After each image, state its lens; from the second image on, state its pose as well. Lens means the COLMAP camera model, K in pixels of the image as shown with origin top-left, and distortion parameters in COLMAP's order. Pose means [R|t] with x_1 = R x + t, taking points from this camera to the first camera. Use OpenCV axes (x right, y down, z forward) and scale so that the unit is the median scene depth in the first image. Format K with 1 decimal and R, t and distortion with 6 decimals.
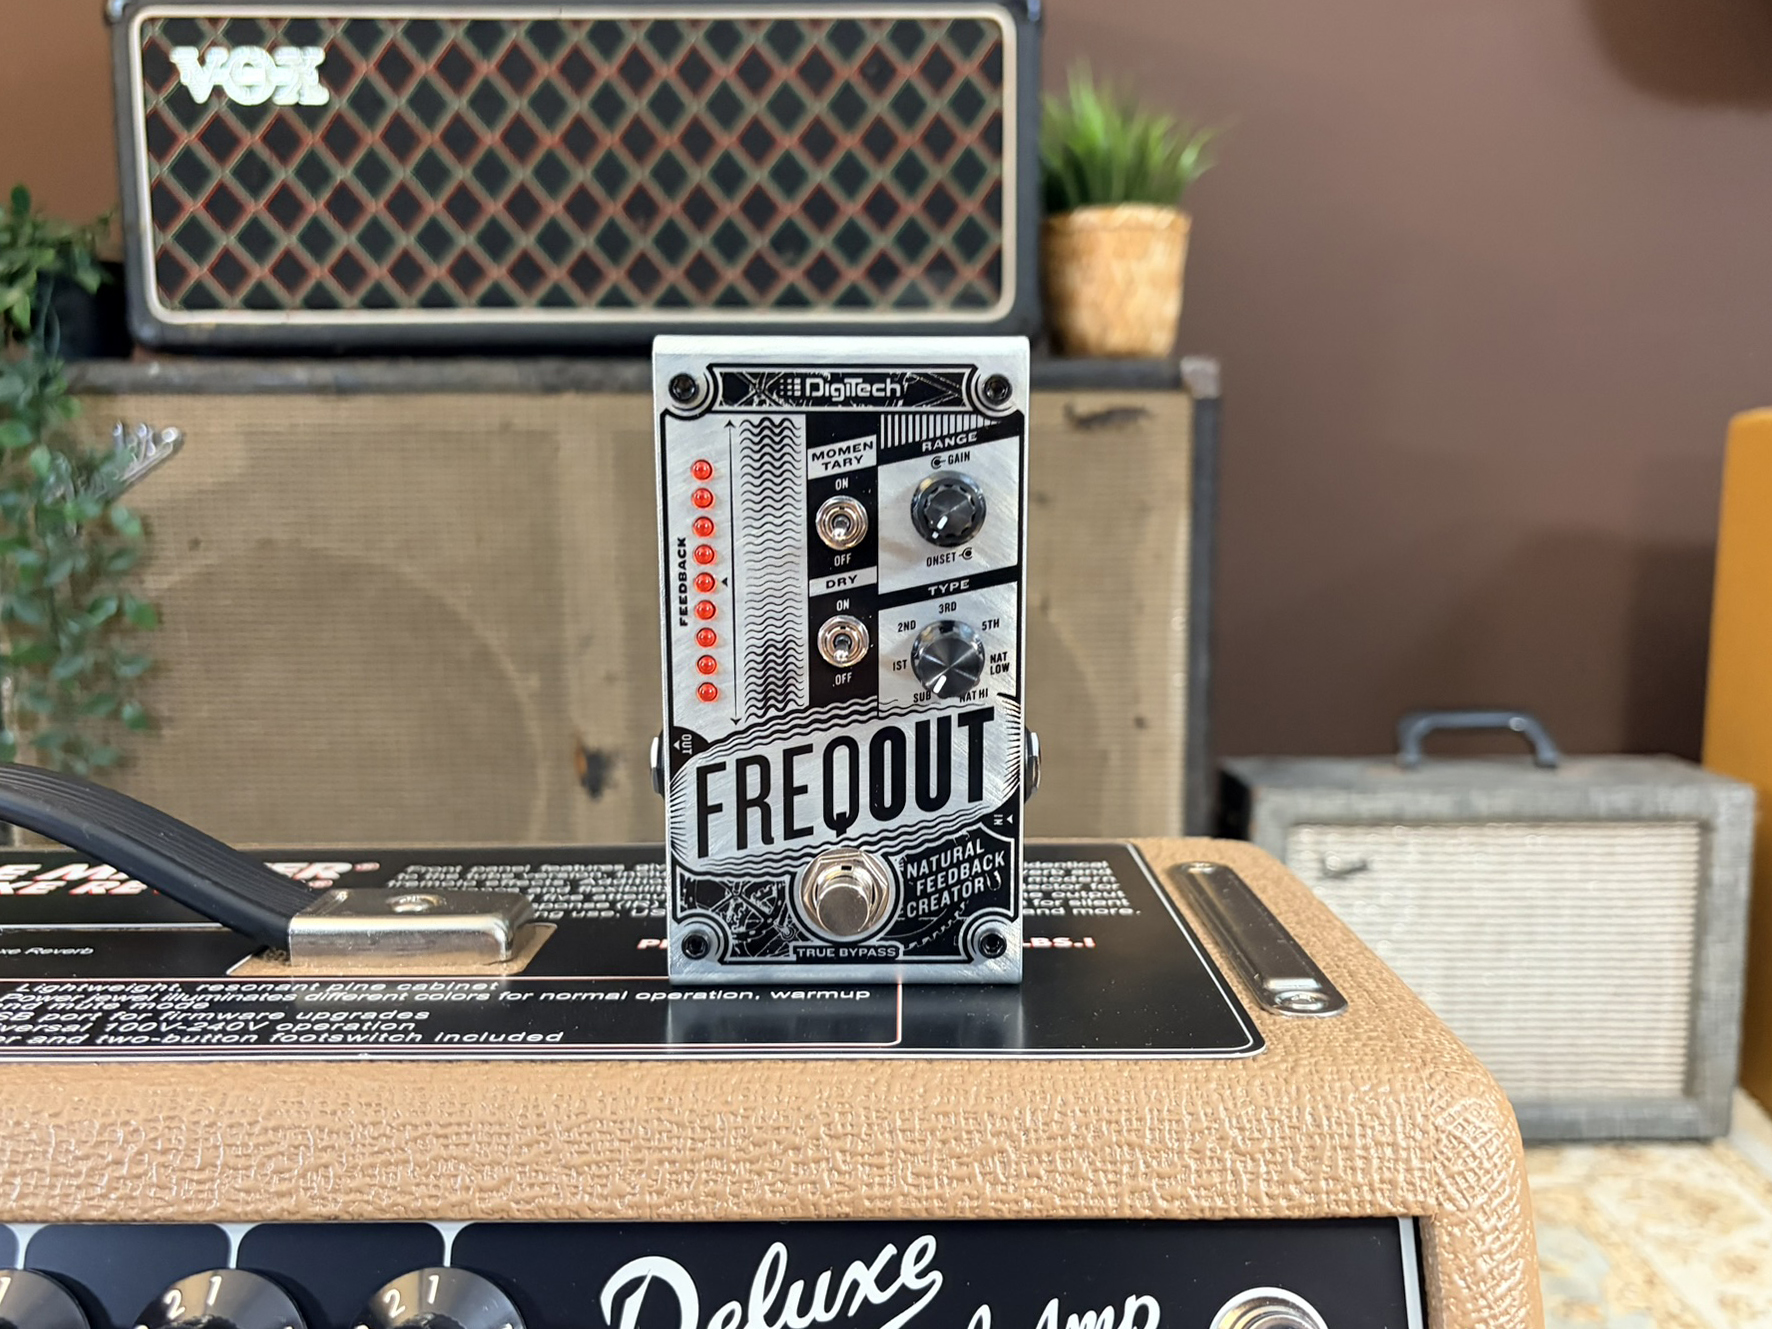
lens RADIAL K [[1624.6, 0, 899.2], [0, 1624.6, 714.3], [0, 0, 1]] dist [0.006863, 0.000000]
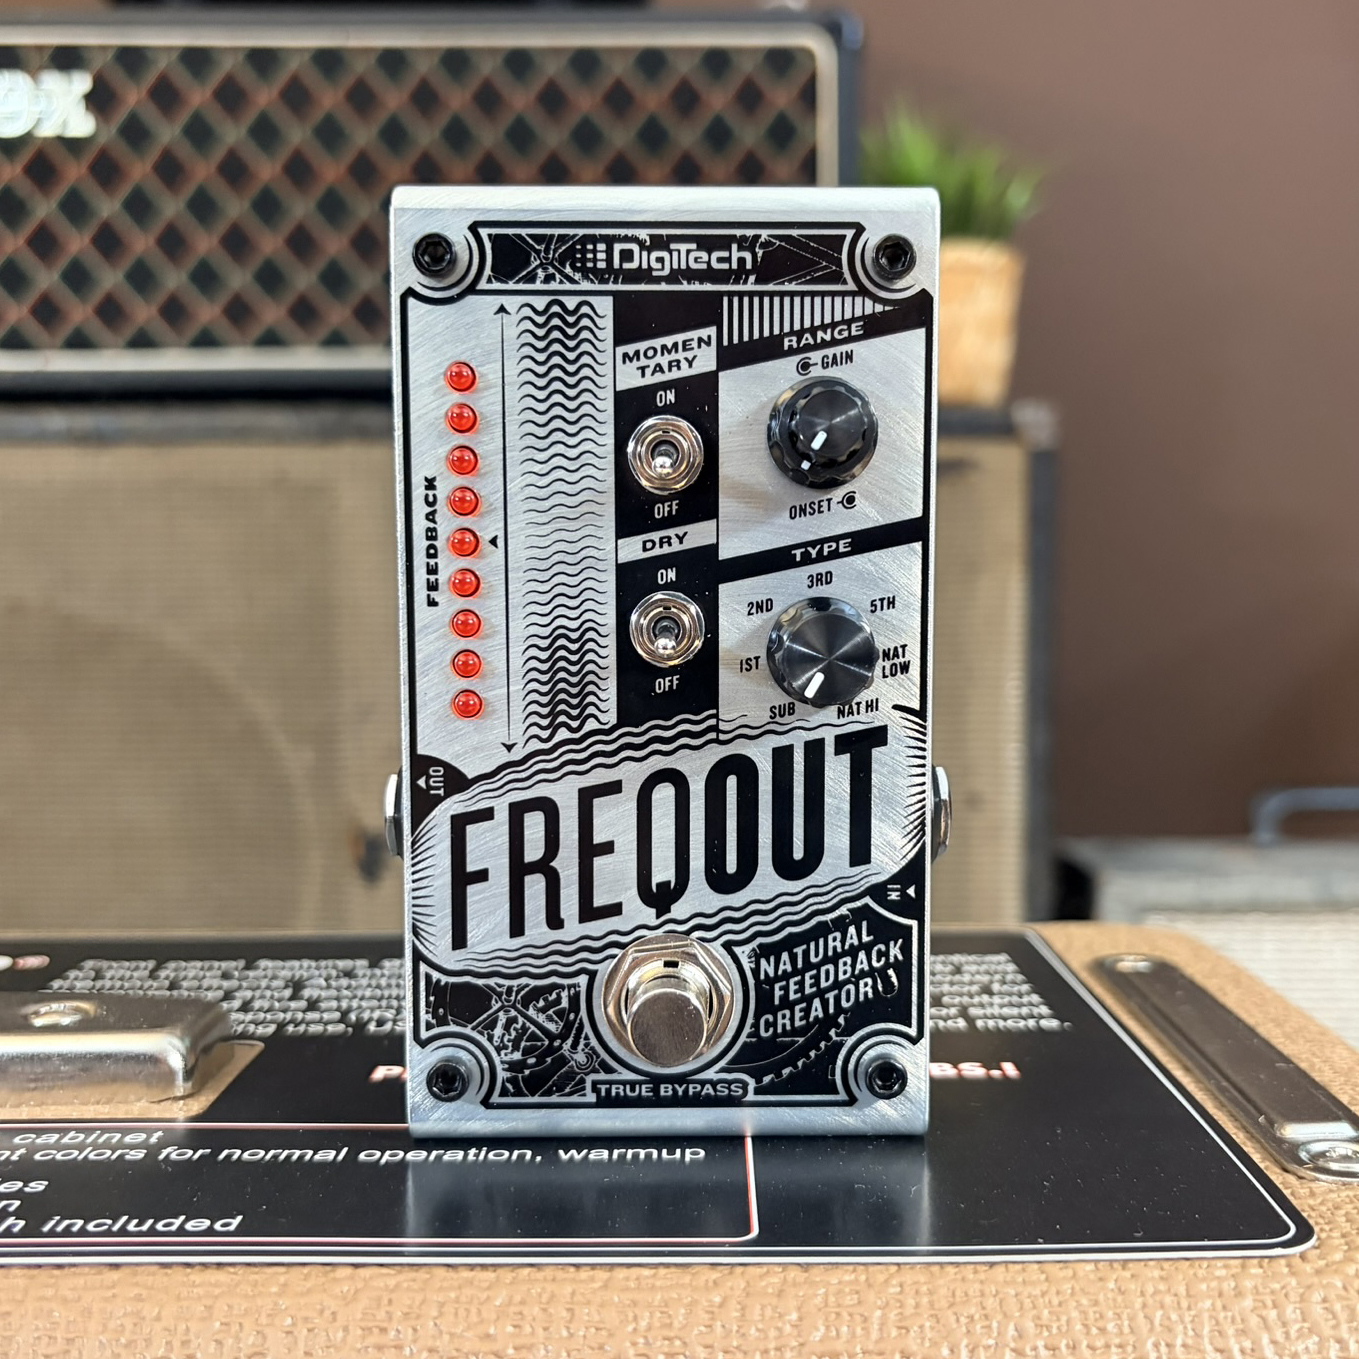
lens RADIAL K [[1627.2, 0, 713.2], [0, 1627.2, 708.2], [0, 0, 1]] dist [-0.024919, 0.000000]
pose [[0.999952, -0.000749, 0.009743, -0.017557], [0.001346, 0.998110, -0.061436, 0.024243], [-0.009678, 0.061446, 0.998063, 0.258129]]
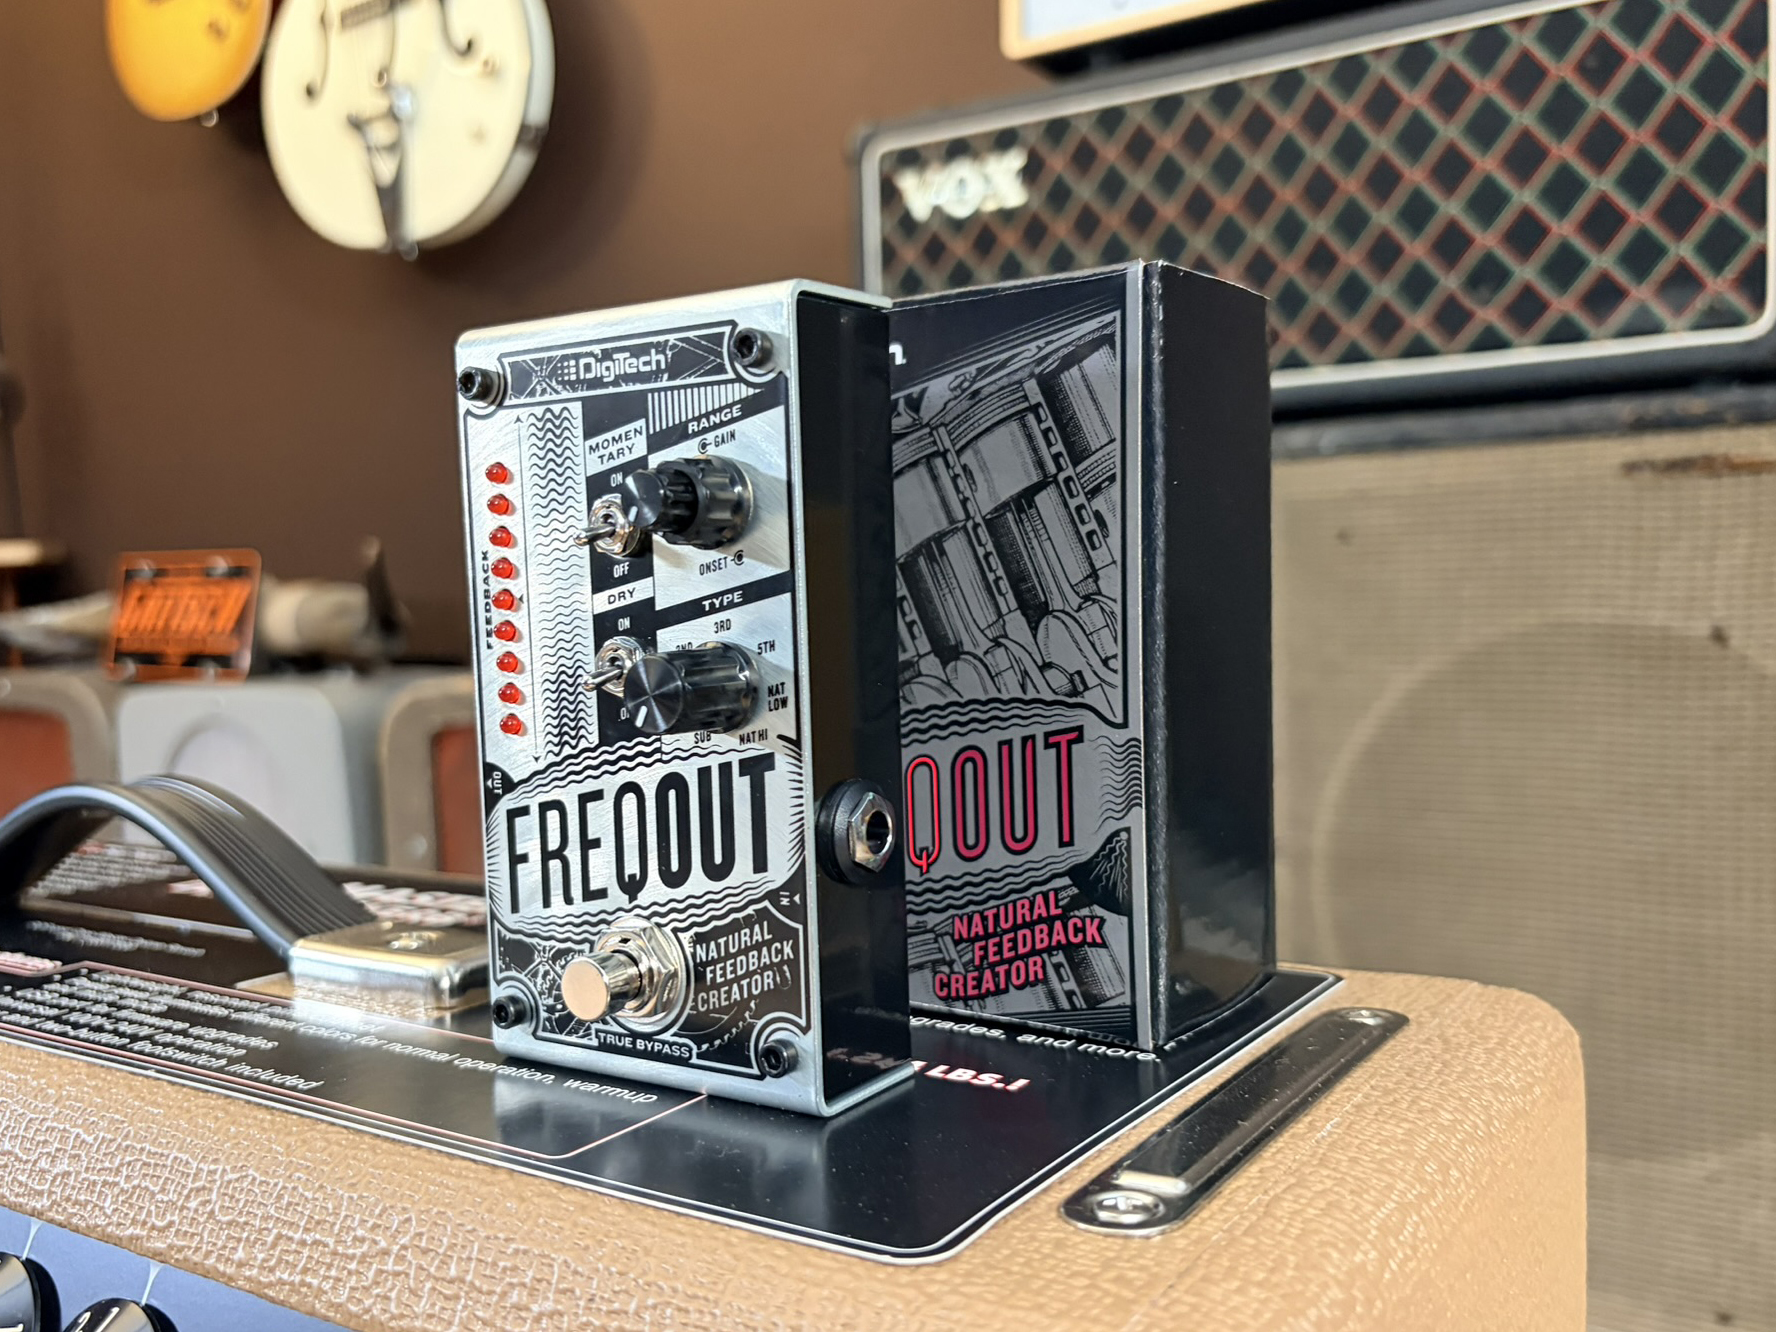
lens RADIAL K [[1628.3, 0, 867.2], [0, 1628.3, 727.9], [0, 0, 1]] dist [0.006863, 0.000000]
pose [[0.823570, 0.027119, -0.566566, 0.438301], [-0.059433, 0.997484, -0.038648, 0.009035], [0.564093, 0.065502, 0.823109, 0.306792]]
